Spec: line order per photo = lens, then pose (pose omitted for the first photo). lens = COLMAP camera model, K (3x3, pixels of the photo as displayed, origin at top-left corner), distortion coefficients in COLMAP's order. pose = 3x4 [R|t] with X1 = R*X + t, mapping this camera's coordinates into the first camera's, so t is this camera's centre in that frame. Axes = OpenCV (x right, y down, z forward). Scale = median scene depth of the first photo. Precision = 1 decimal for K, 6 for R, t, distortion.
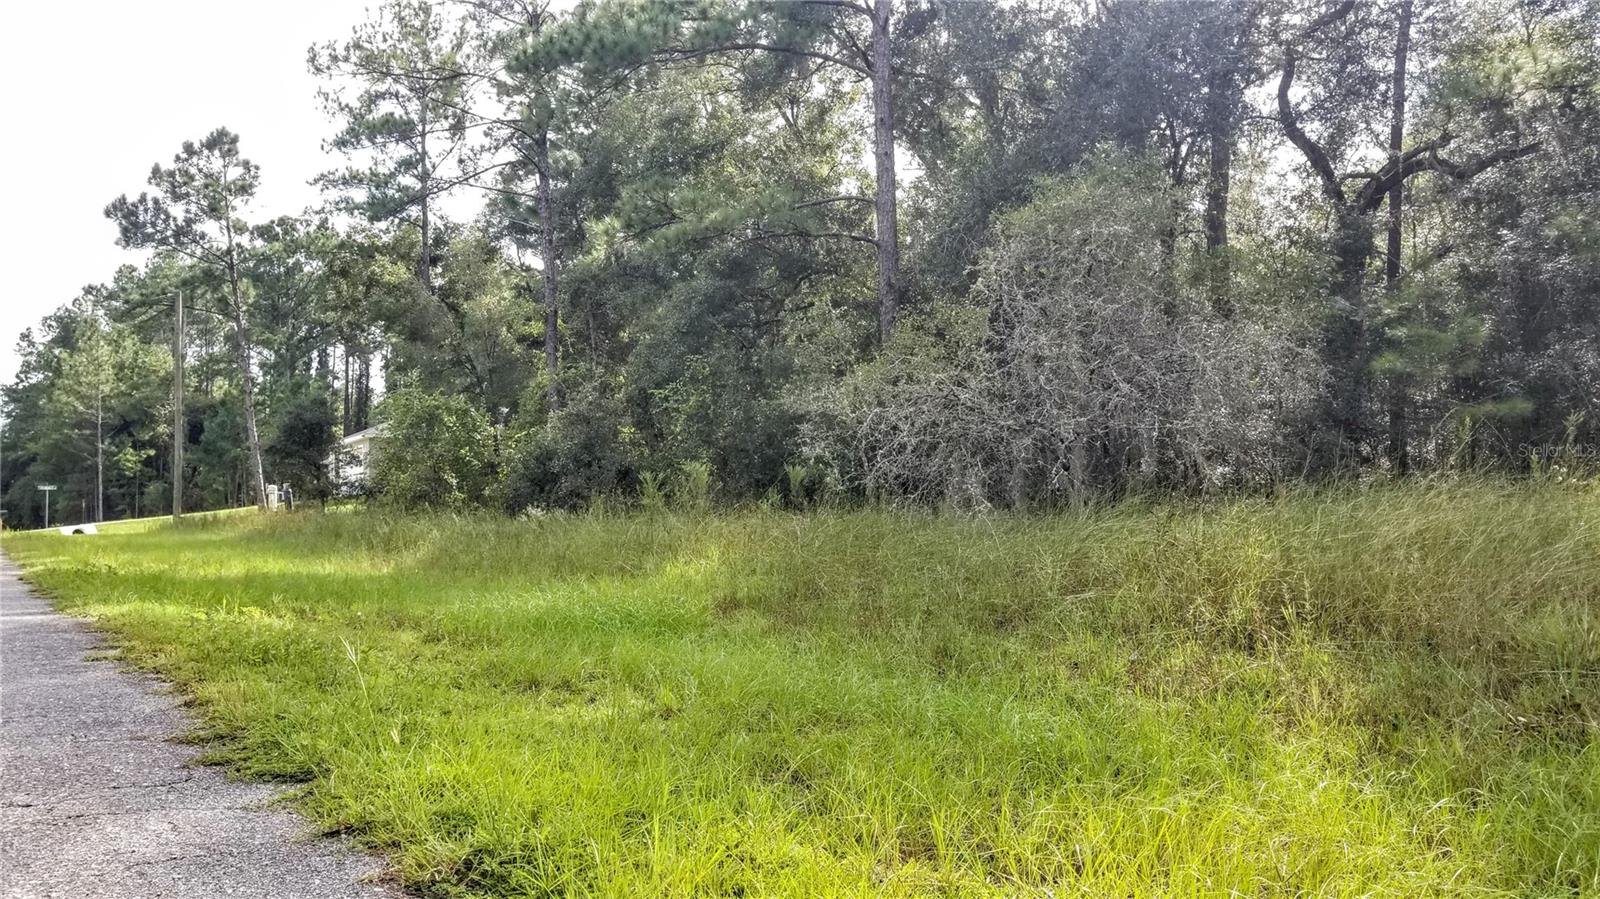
lens RADIAL K [[1254.4, 0, 800.0], [0, 1254.4, 449.5], [0, 0, 1]] dist [0.055353, -0.093699]
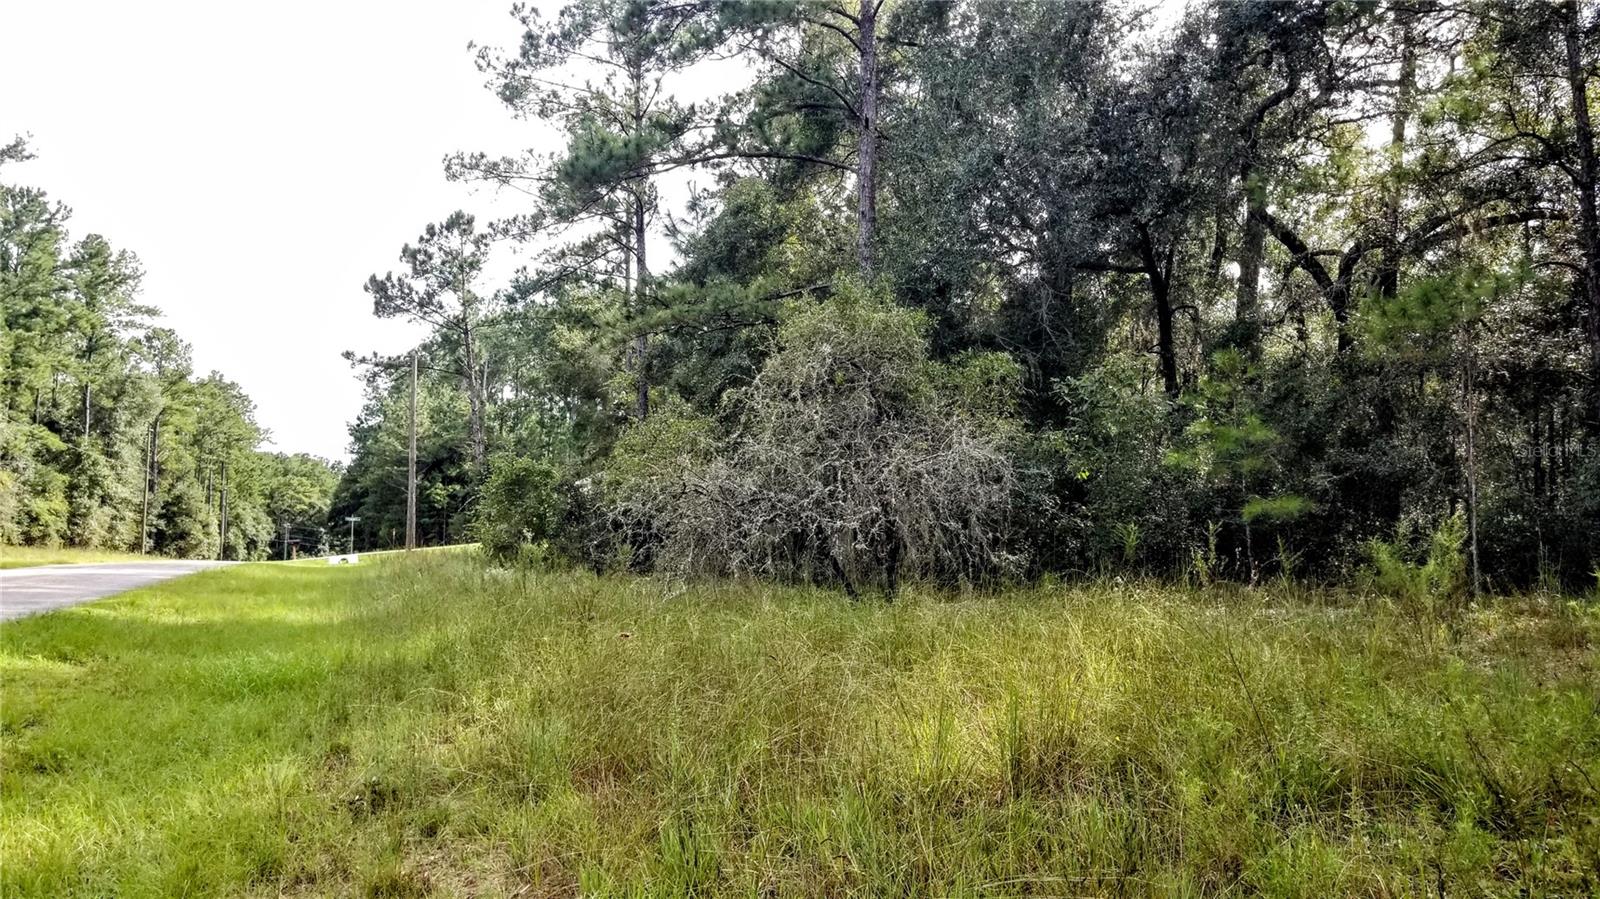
lens RADIAL K [[1236.2, 0, 800.0], [0, 1236.2, 449.5], [0, 0, 1]] dist [0.079727, -0.146565]
pose [[0.973234, 0.002918, -0.229799, 0.101039], [-0.009374, 0.999591, -0.027008, -0.011079], [0.229626, 0.028439, 0.972863, -0.018241]]
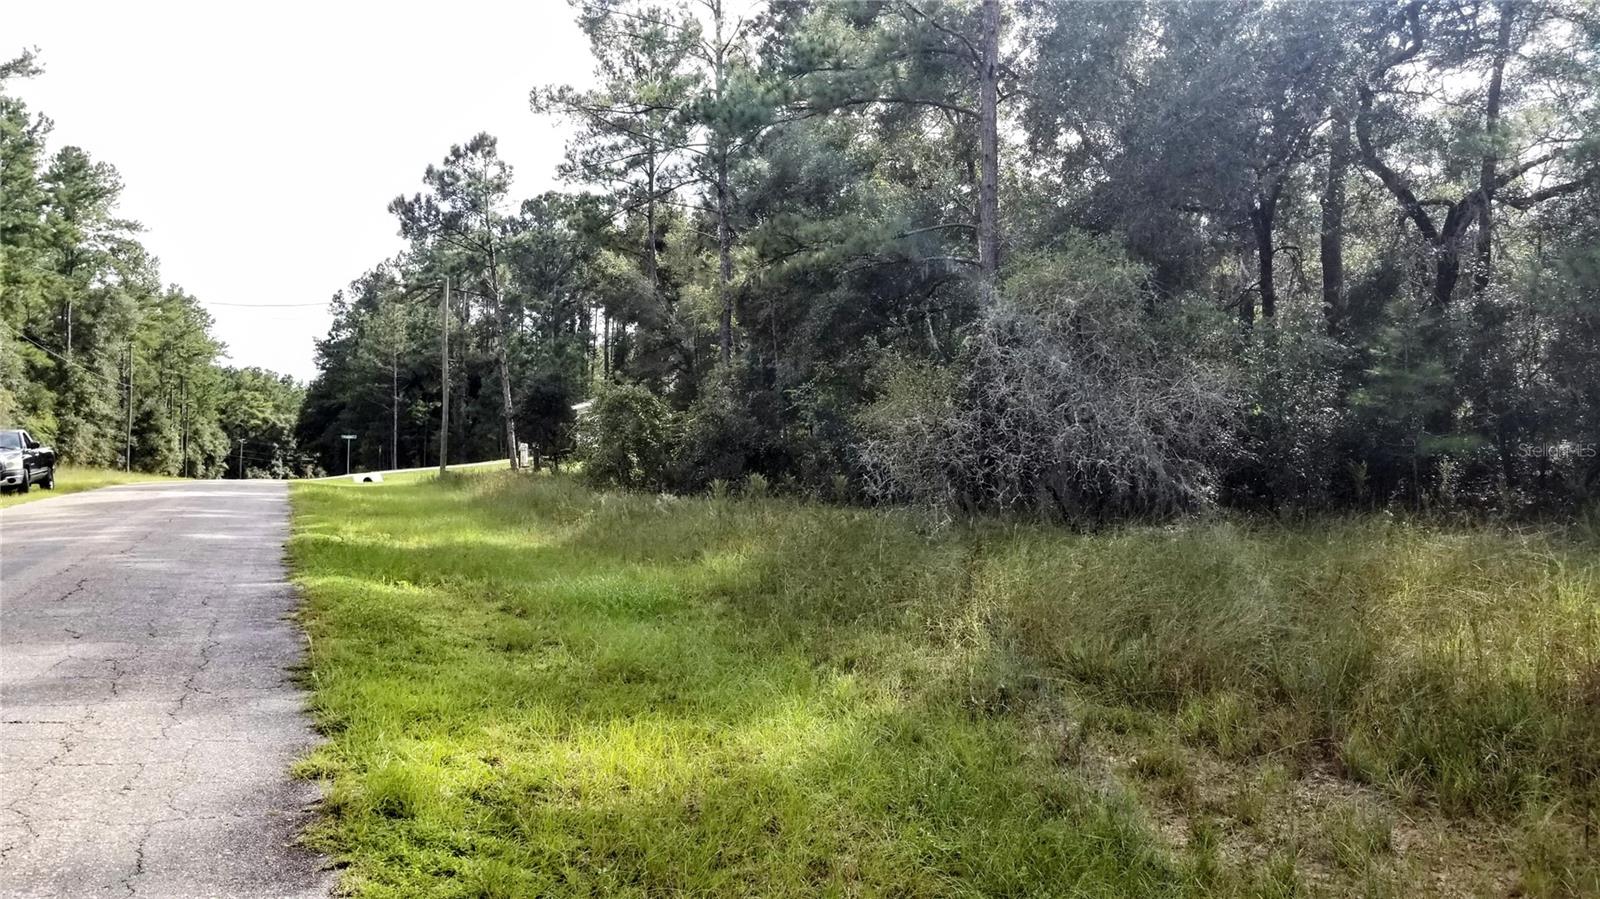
lens RADIAL K [[1230.8, 0, 805.2], [0, 1230.8, 417.3], [0, 0, 1]] dist [0.088927, -0.150926]
pose [[0.981591, 0.014027, -0.190481, 0.048075], [-0.011449, 0.999827, 0.014627, -0.015547], [0.190653, -0.012176, 0.981582, -0.053787]]
